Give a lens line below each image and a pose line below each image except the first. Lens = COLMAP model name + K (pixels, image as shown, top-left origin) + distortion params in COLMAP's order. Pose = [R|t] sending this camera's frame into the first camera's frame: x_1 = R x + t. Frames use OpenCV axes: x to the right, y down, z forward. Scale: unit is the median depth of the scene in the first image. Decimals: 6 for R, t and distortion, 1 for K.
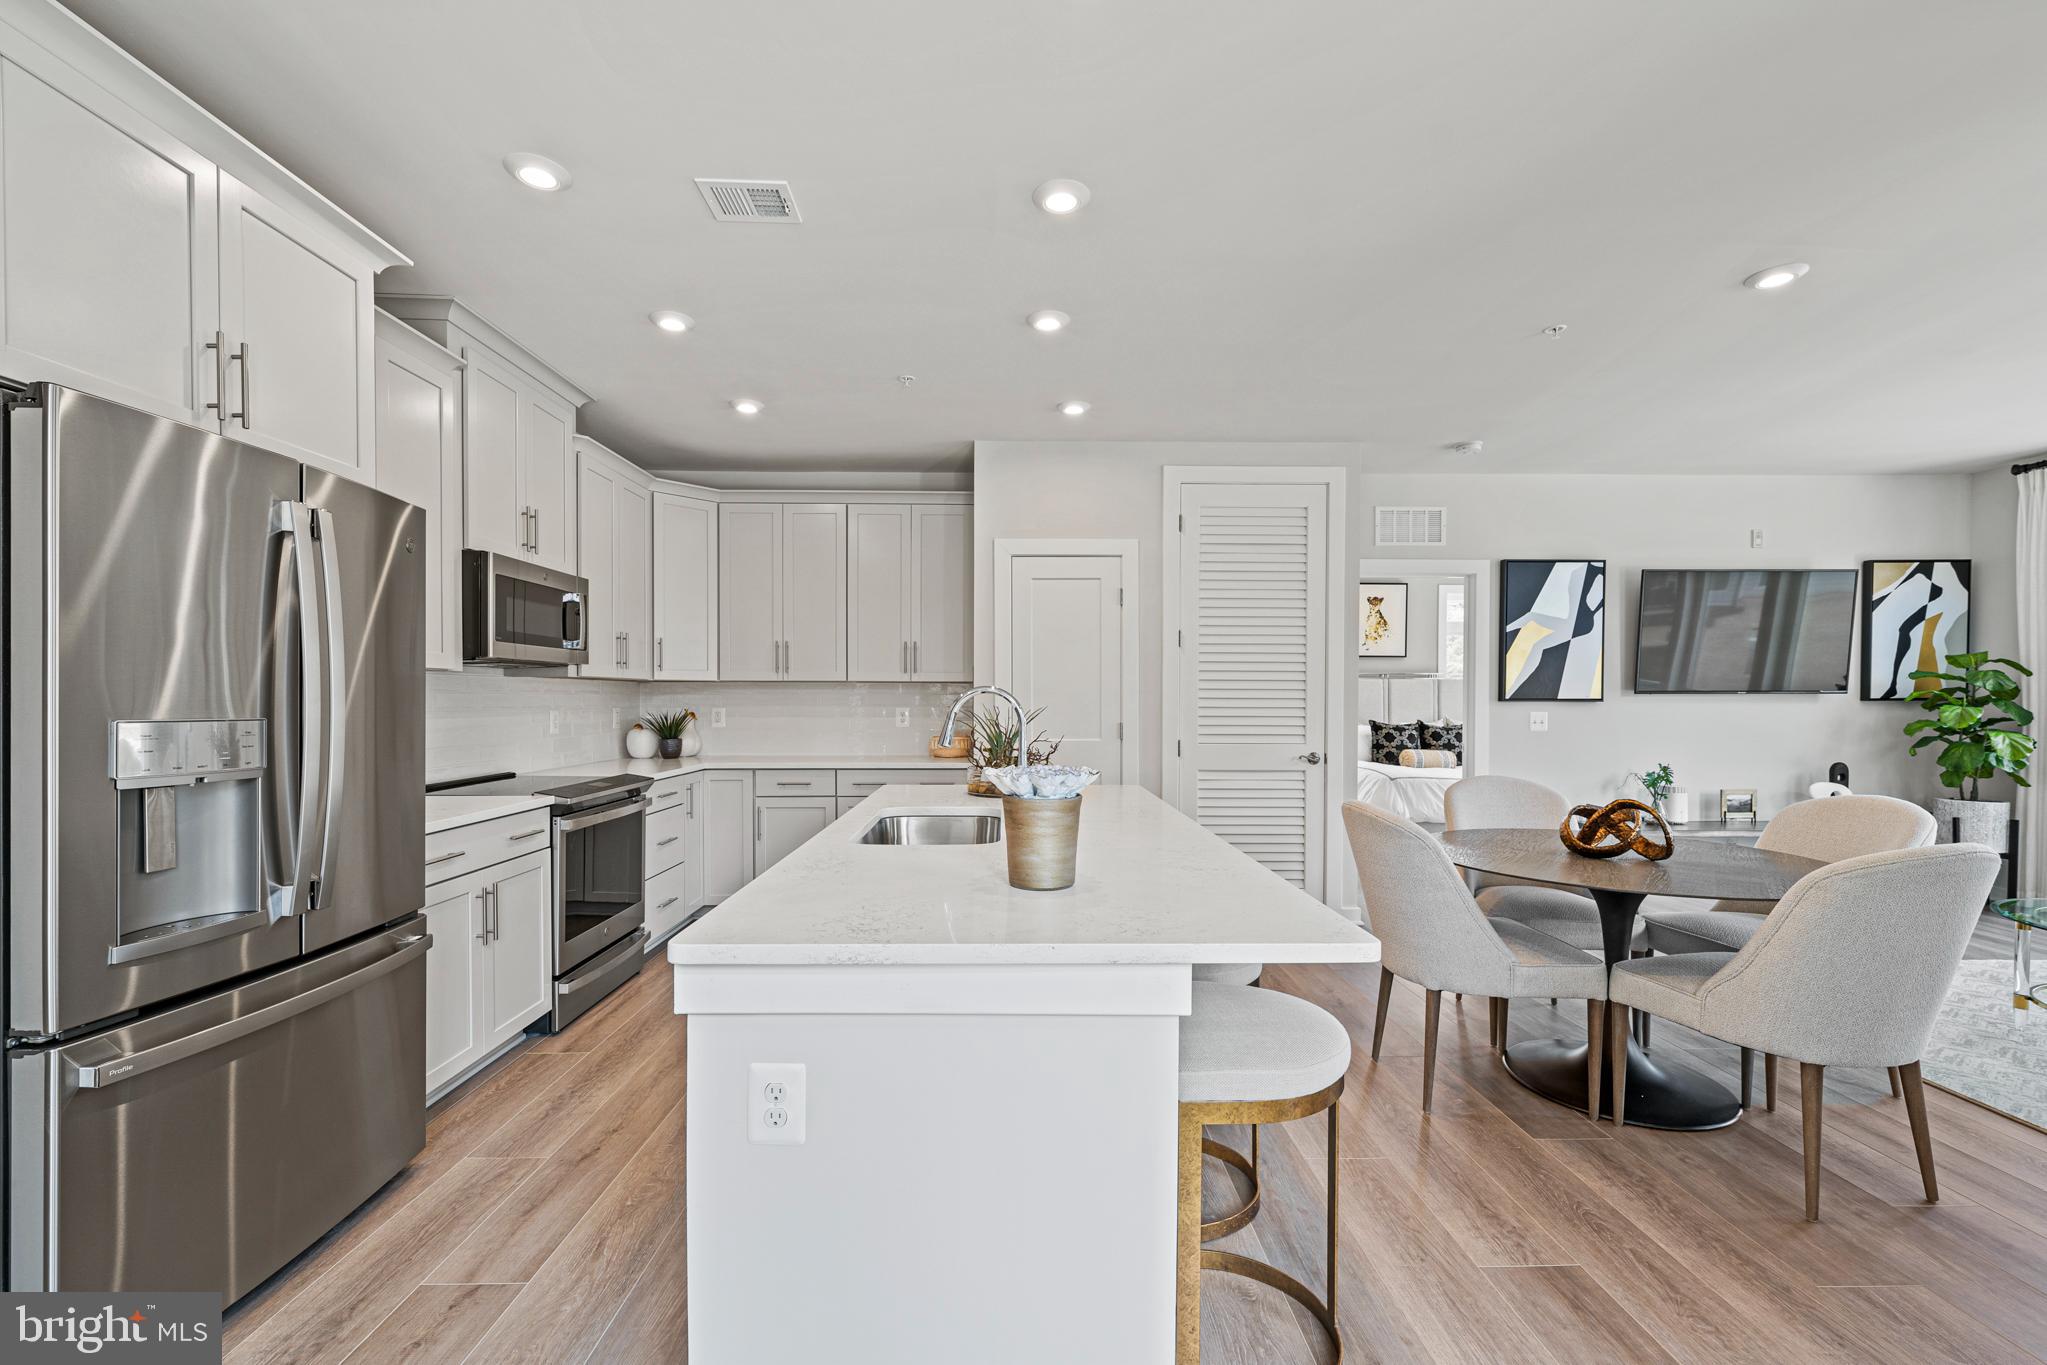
lens RADIAL K [[840.4, 0, 1026.7], [0, 840.4, 708.3], [0, 0, 1]] dist [-0.000468, -0.000367]
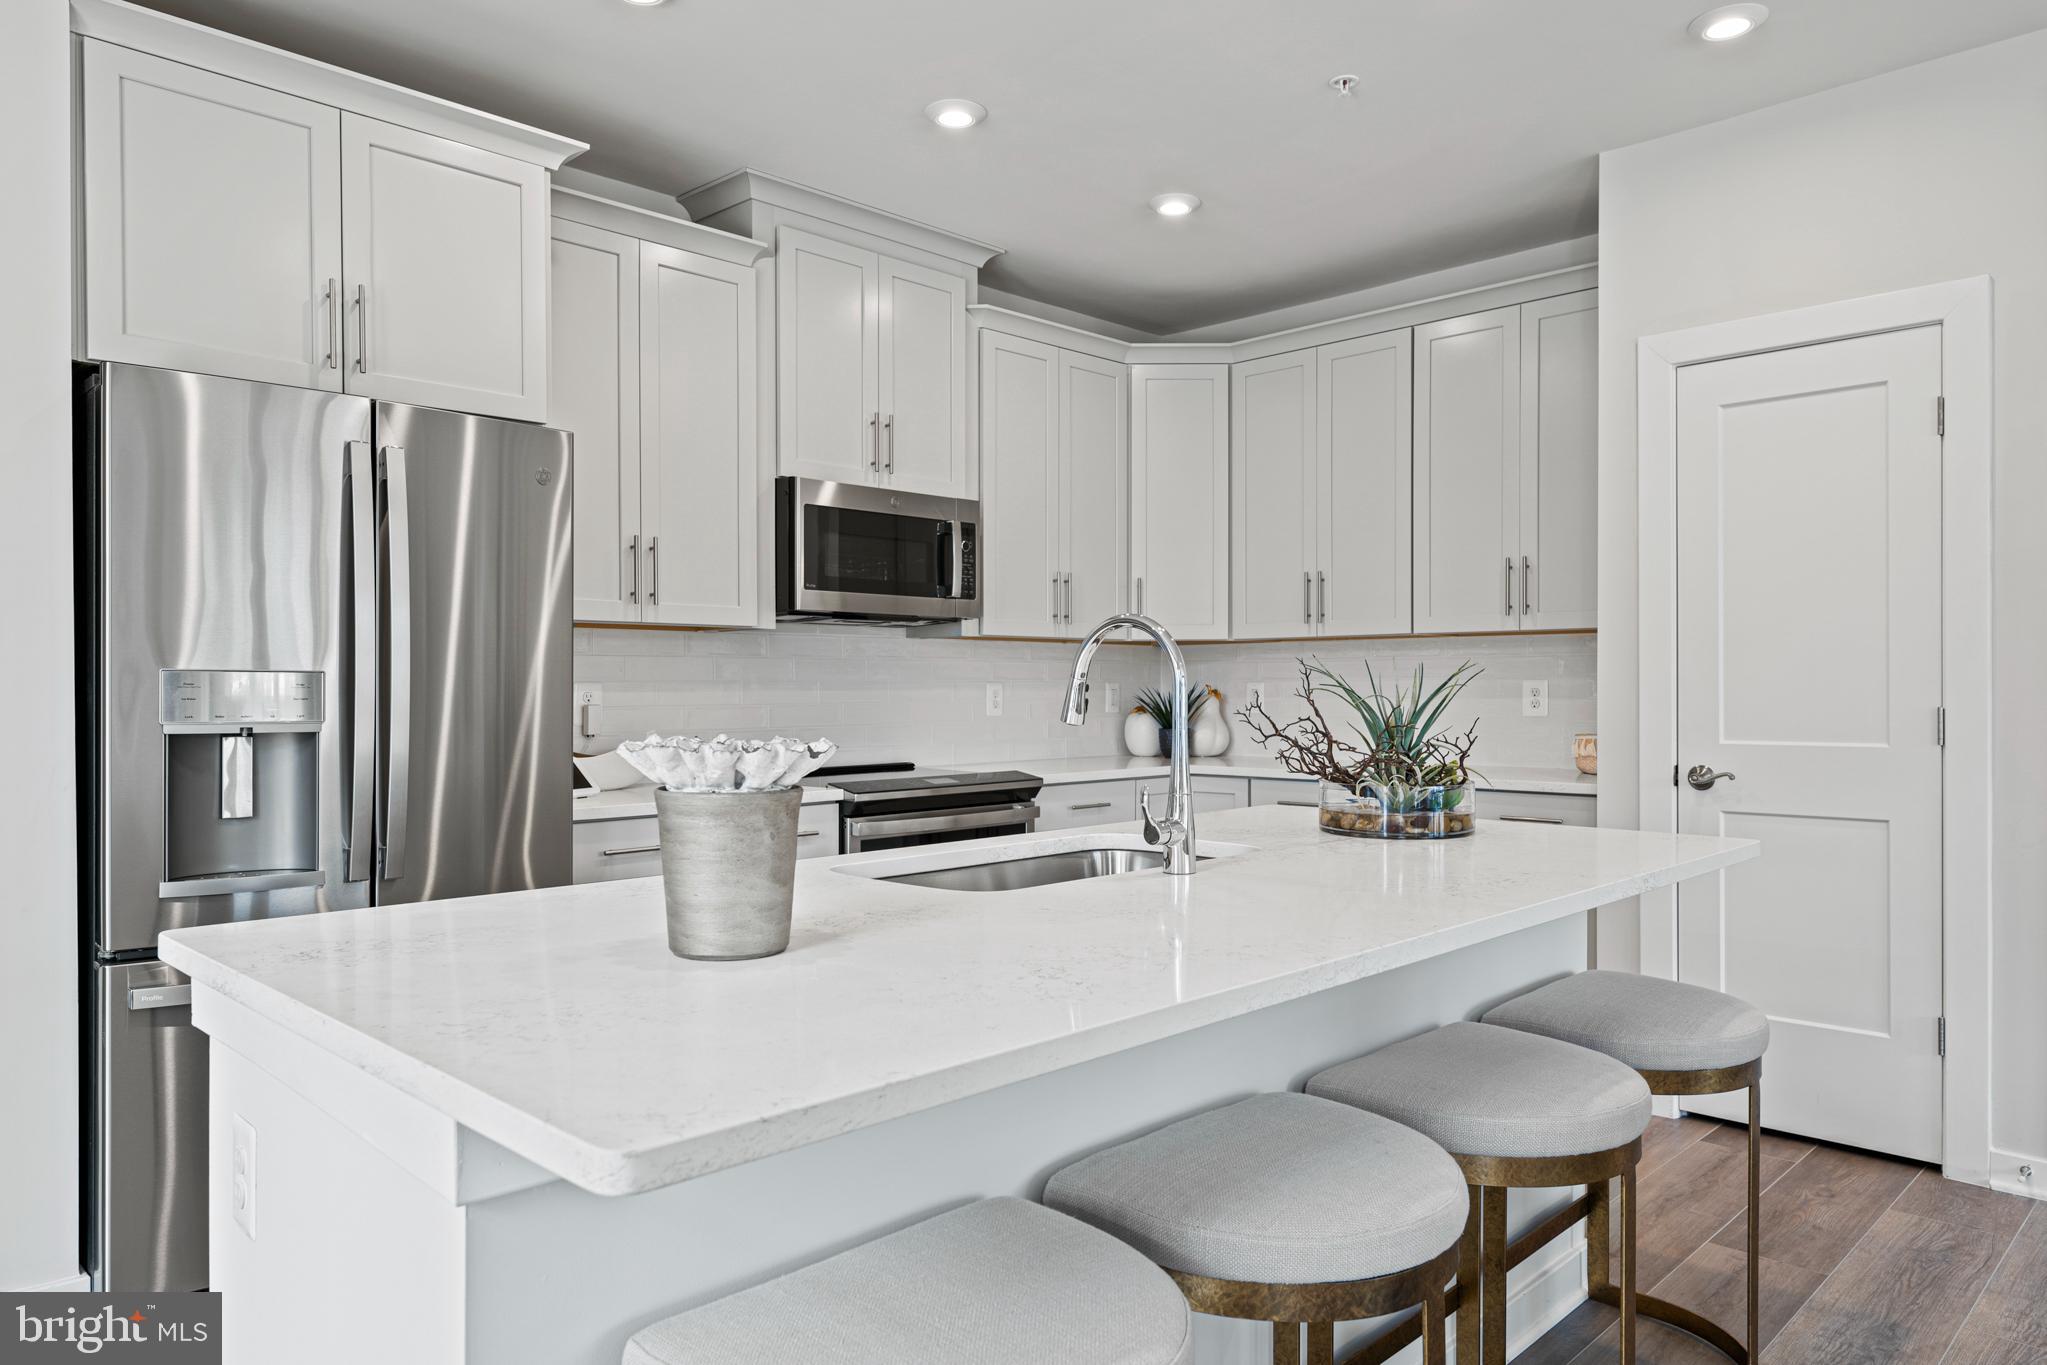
lens RADIAL K [[1318.1, 0, 1029.7], [0, 1318.1, 693.0], [0, 0, 1]] dist [-0.012346, -0.001101]
pose [[0.694844, -0.001011, -0.719160, 0.251455], [-0.004265, 0.999976, -0.005527, 0.014408], [0.719148, 0.006908, 0.694822, 0.184738]]
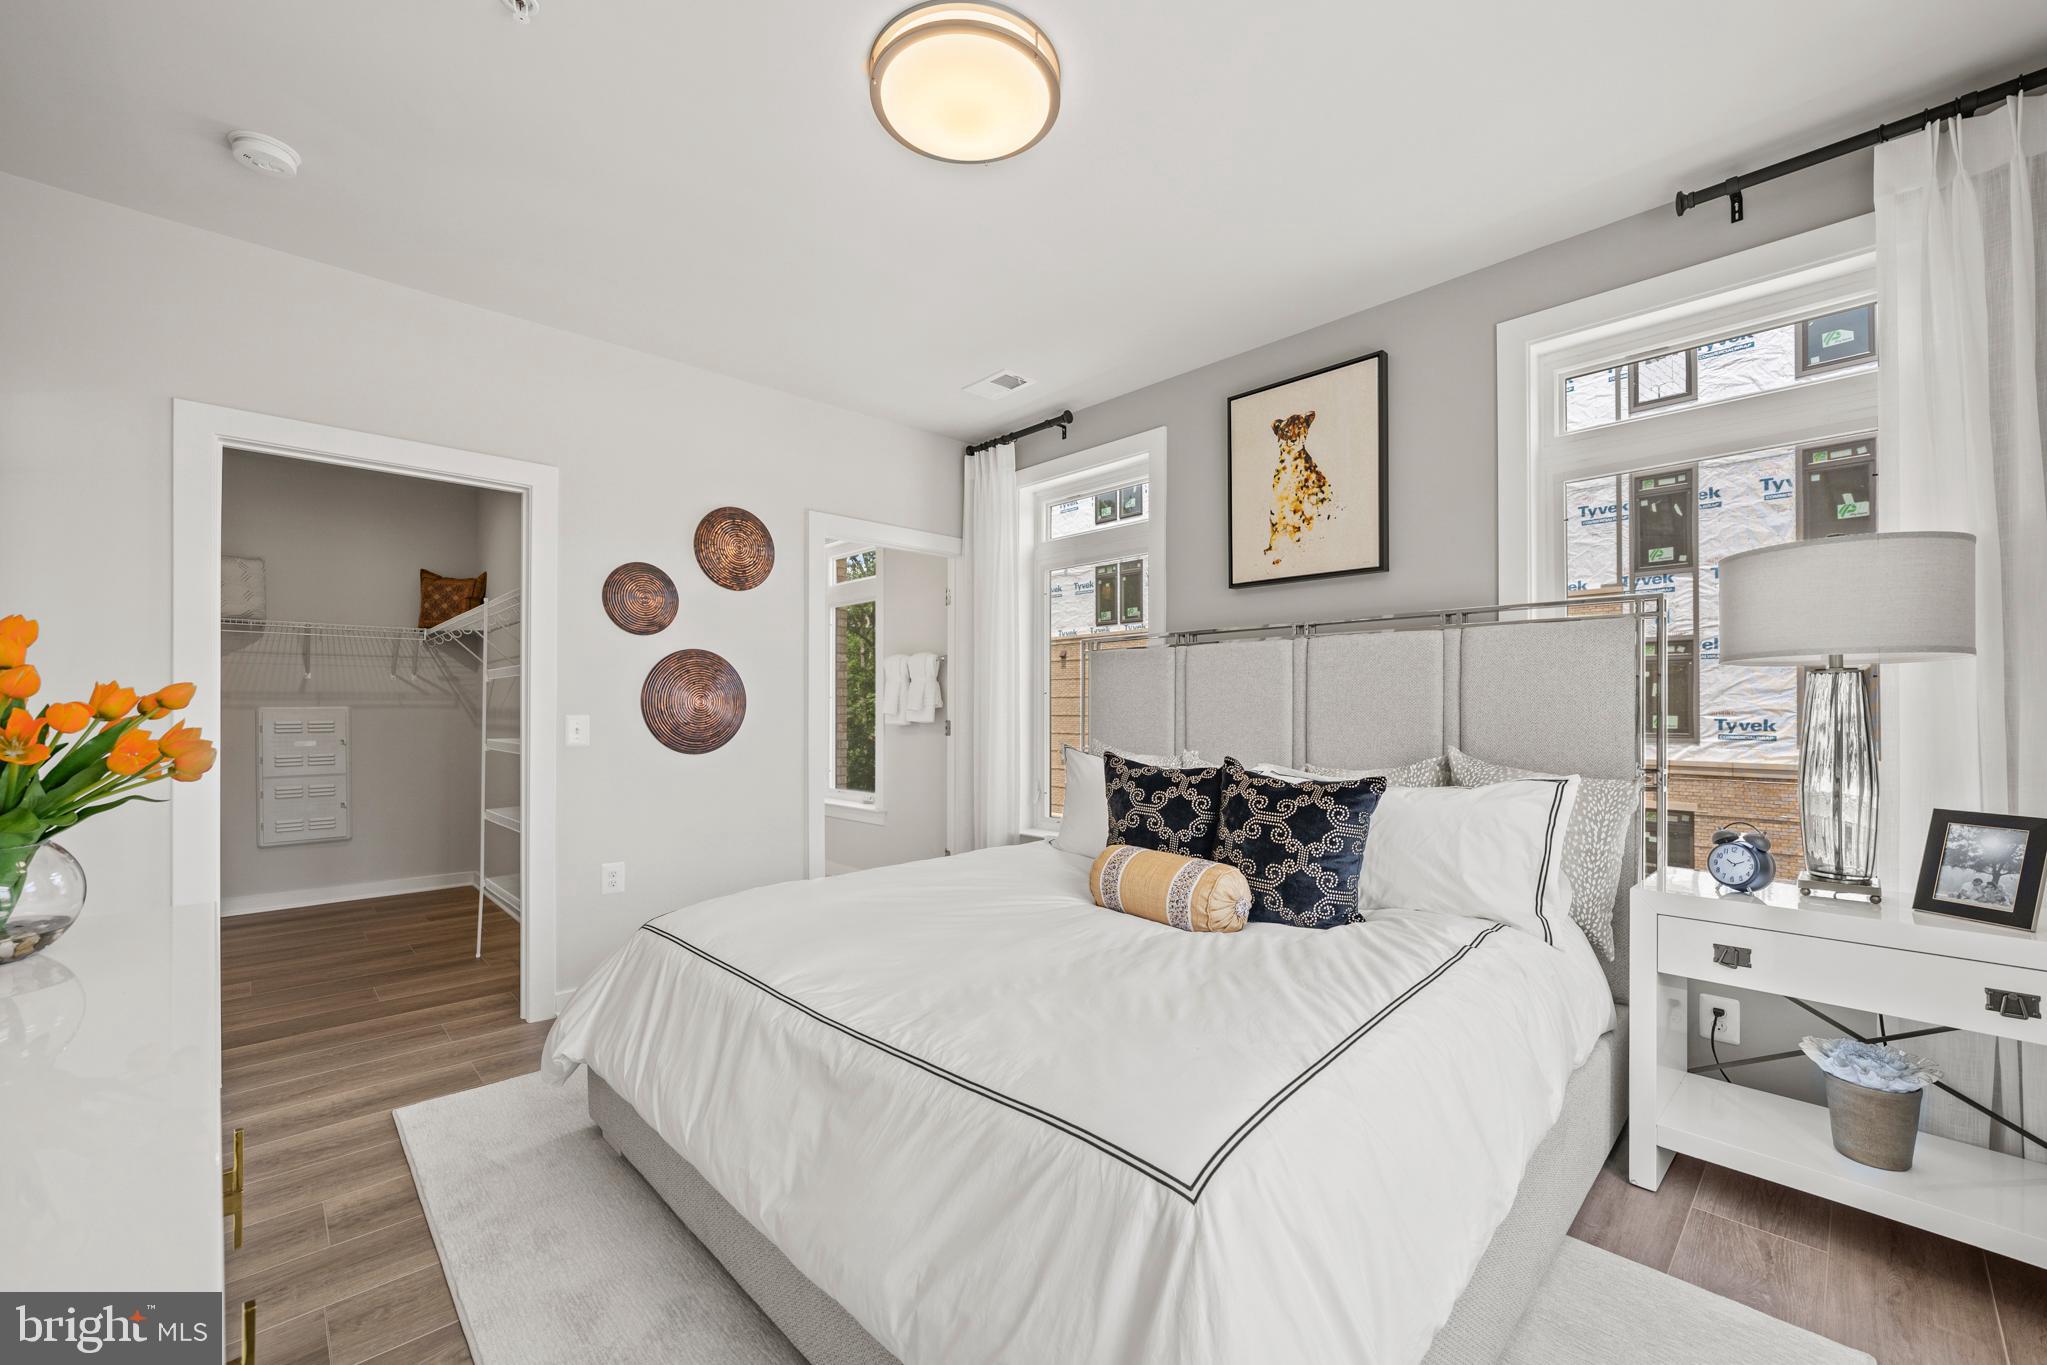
lens RADIAL K [[801.4, 0, 1007.2], [0, 801.4, 707.1], [0, 0, 1]] dist [-0.006007, 0.000675]
pose [[0.685800, -0.003778, -0.727781, 1.064982], [-0.006601, 0.999913, -0.011410, -0.002760], [0.727760, 0.012629, 0.685715, 1.233620]]
